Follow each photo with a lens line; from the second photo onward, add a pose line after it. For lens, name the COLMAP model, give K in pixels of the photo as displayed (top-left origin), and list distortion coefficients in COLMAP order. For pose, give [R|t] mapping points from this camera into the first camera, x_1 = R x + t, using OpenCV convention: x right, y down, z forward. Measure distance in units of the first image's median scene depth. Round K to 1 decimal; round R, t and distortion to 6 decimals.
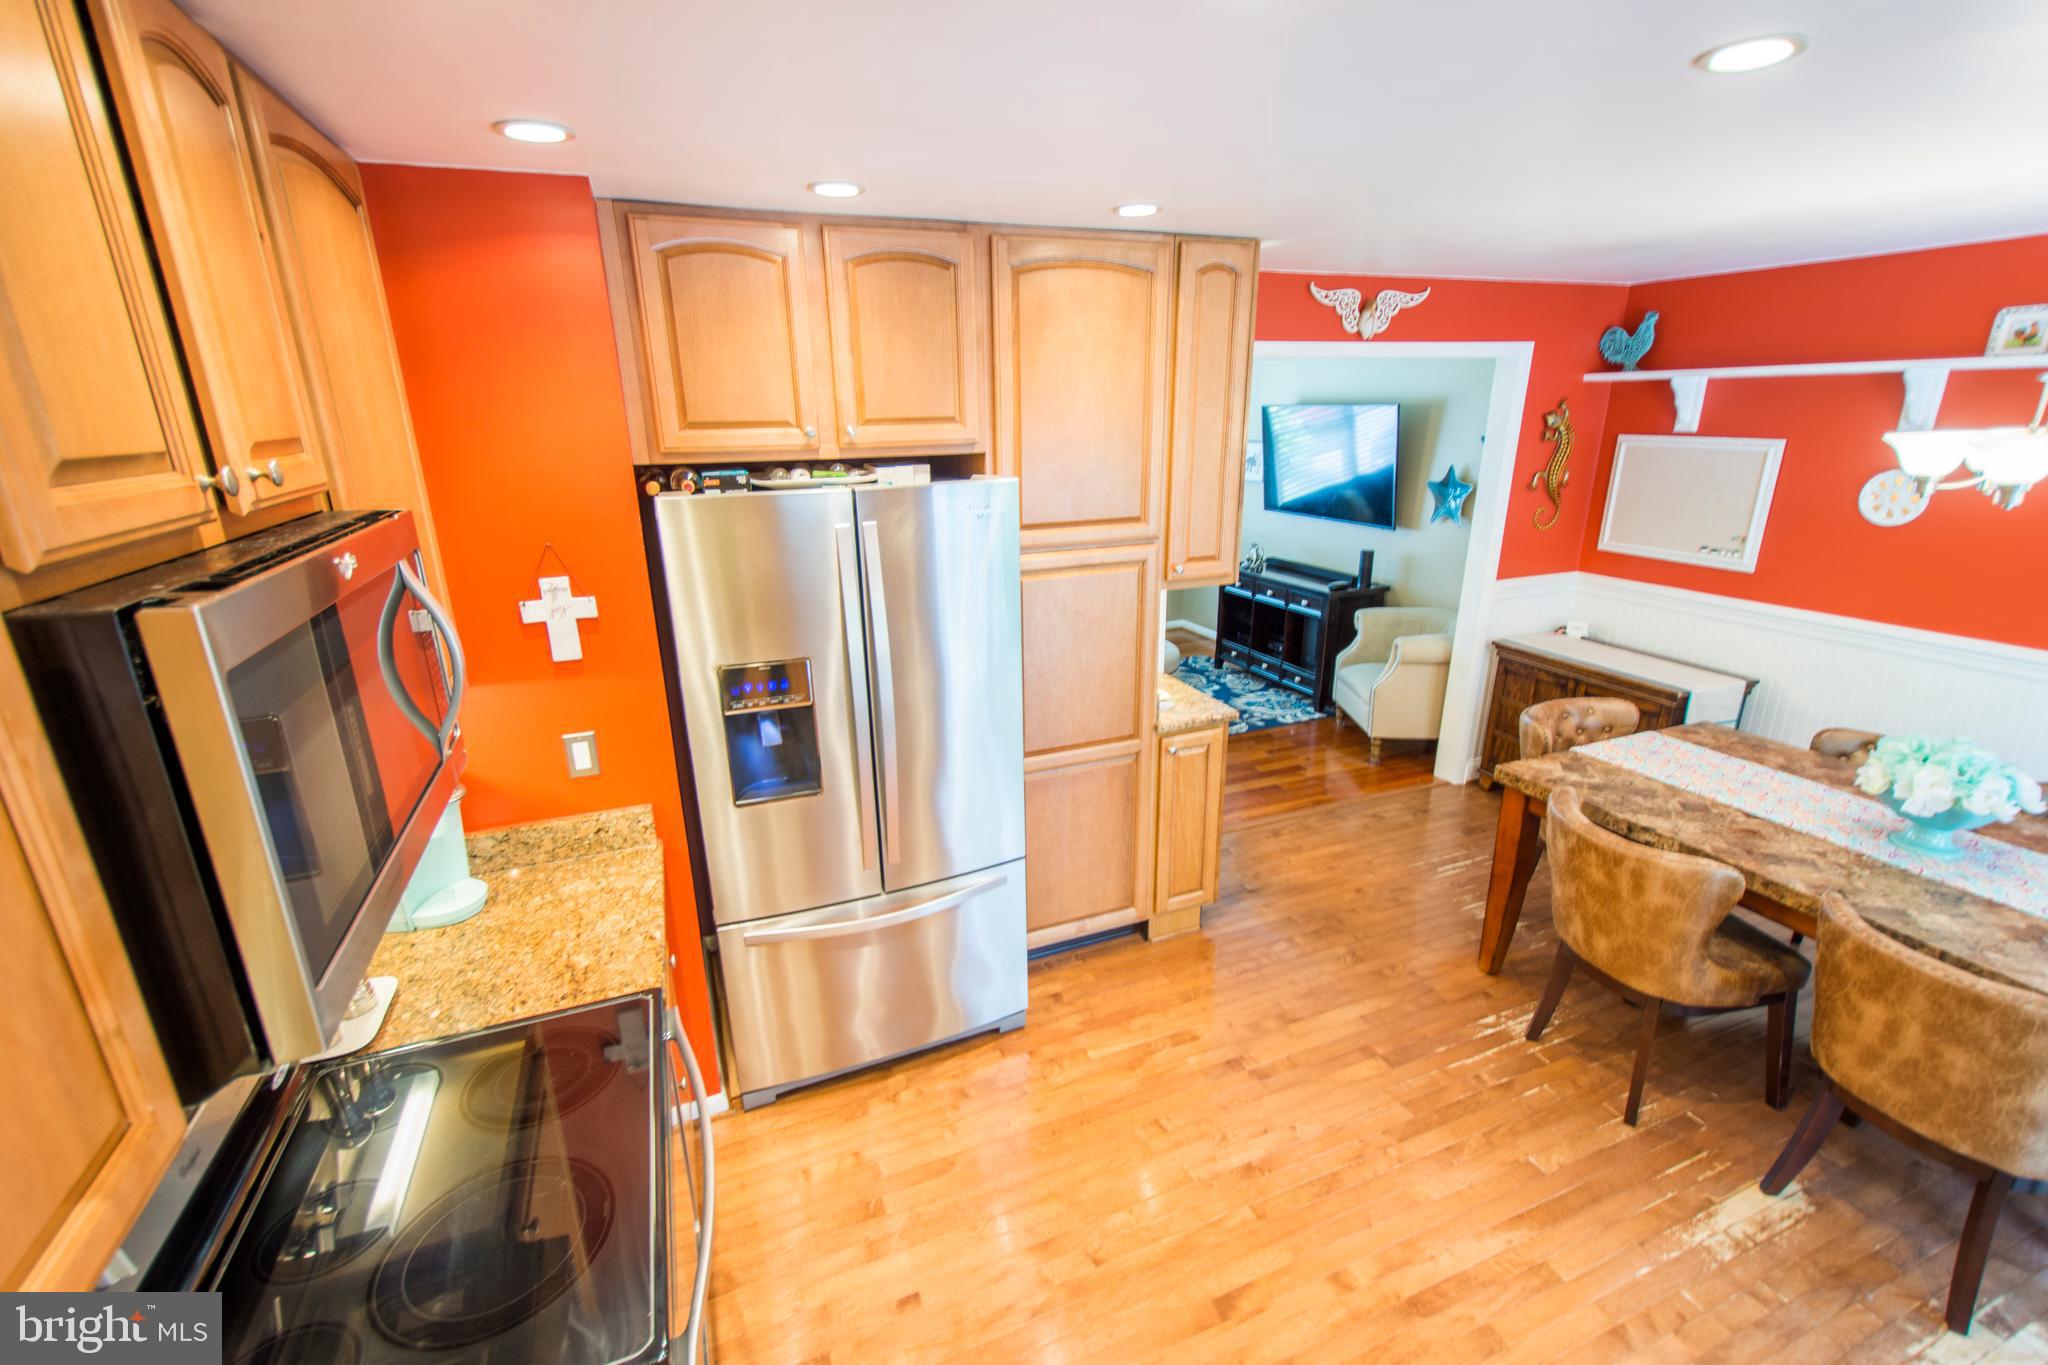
lens RADIAL K [[888.4, 0, 1018.8], [0, 888.4, 689.7], [0, 0, 1]] dist [0.021884, -0.010075]
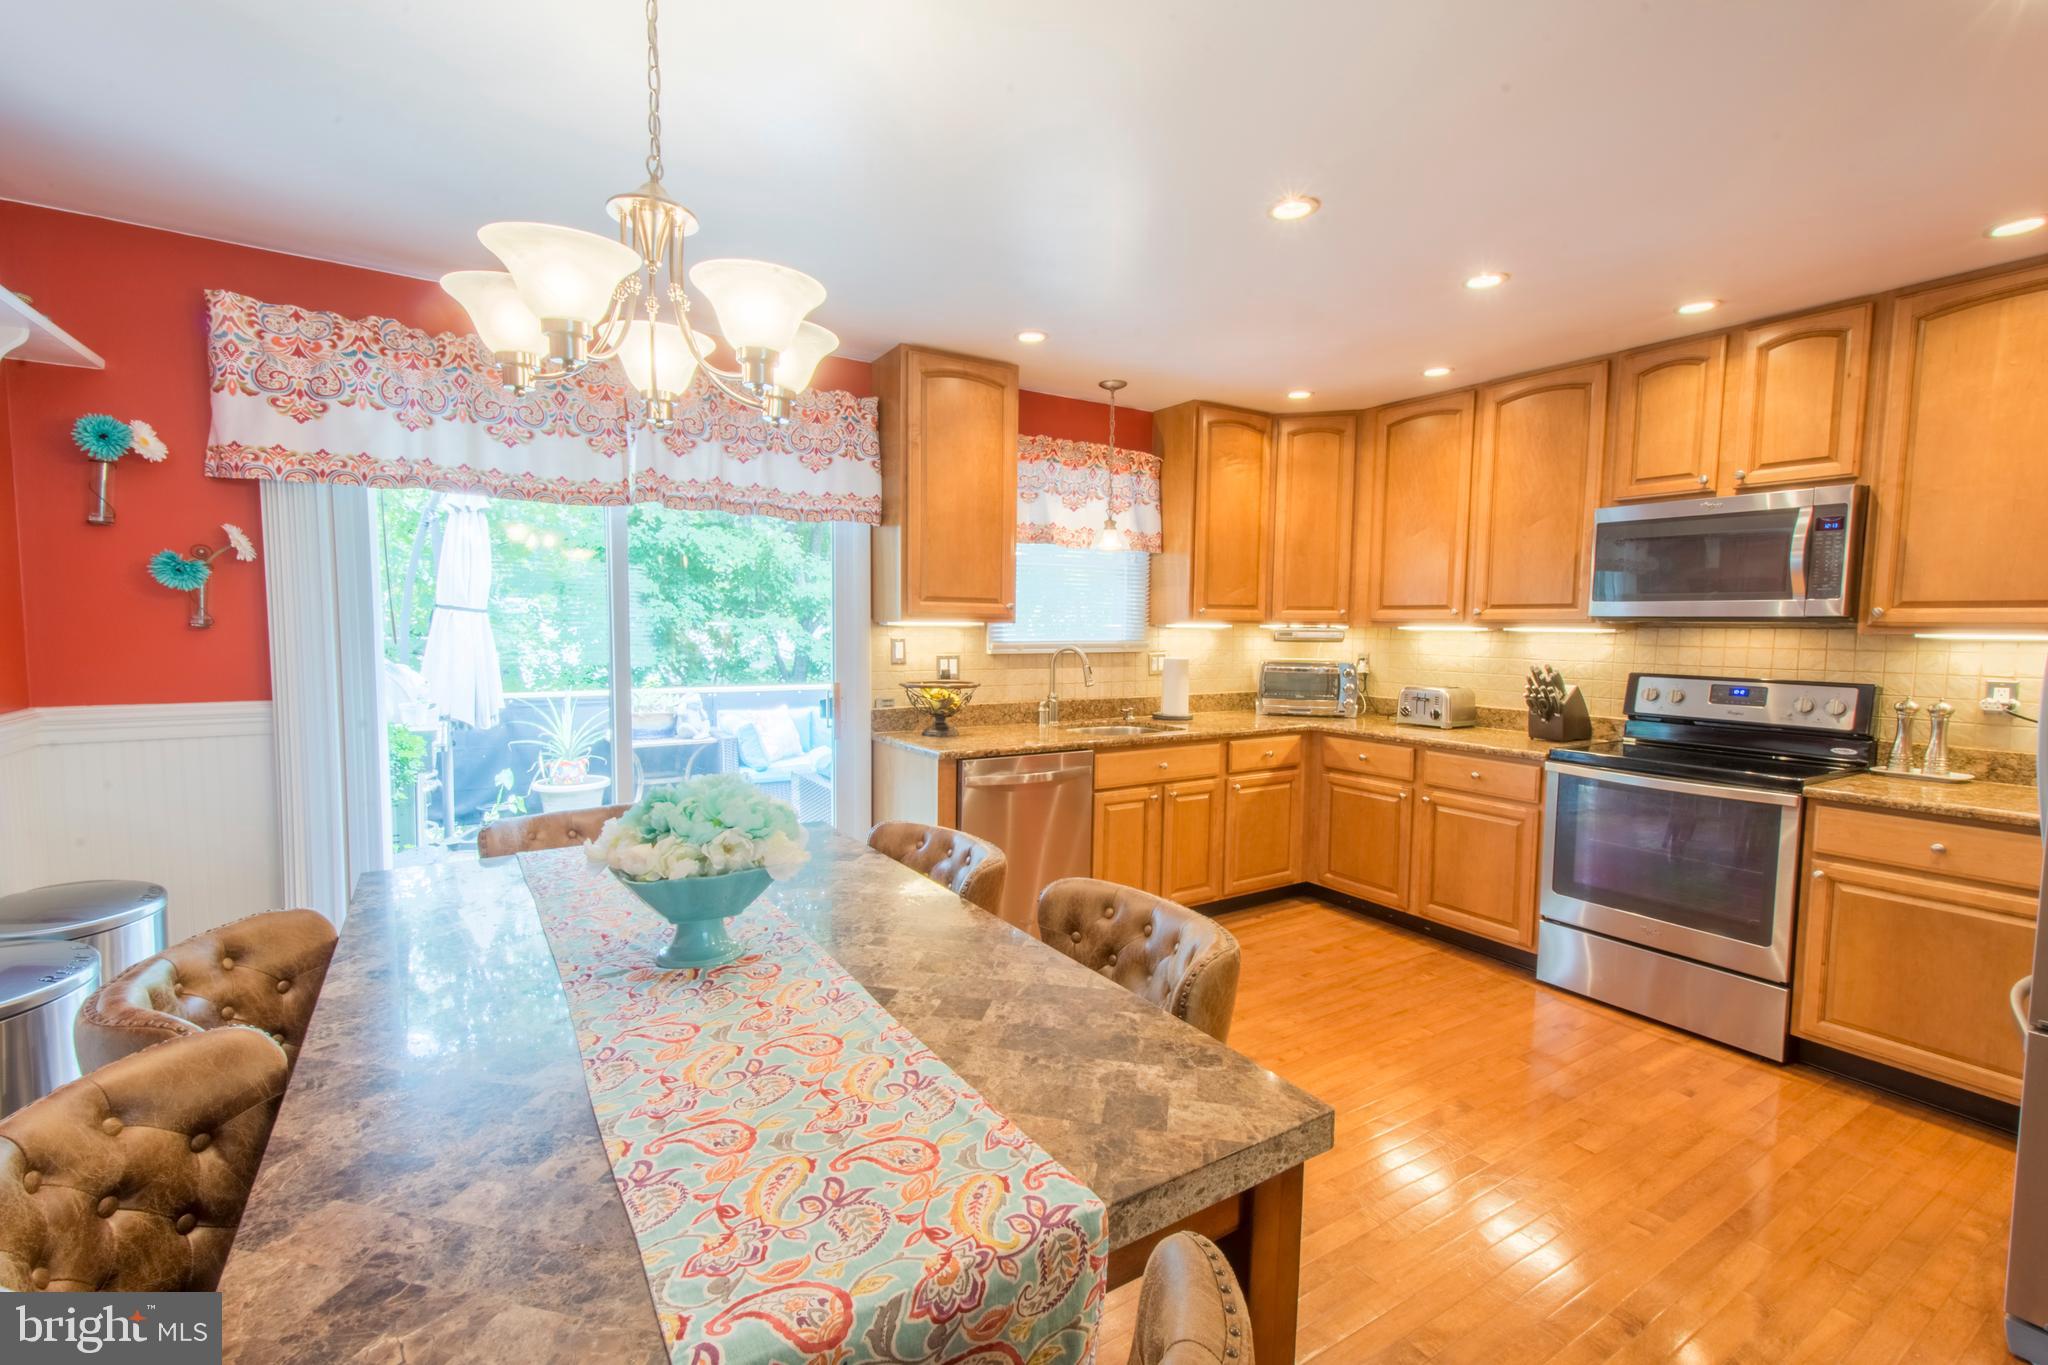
lens RADIAL K [[885.0, 0, 1019.6], [0, 885.0, 693.2], [0, 0, 1]] dist [0.003709, -0.000247]
pose [[-0.984528, 0.016515, -0.174450, 0.685963], [-0.051657, 0.923953, 0.379002, -0.189341], [0.167443, 0.382150, -0.908804, 1.182894]]
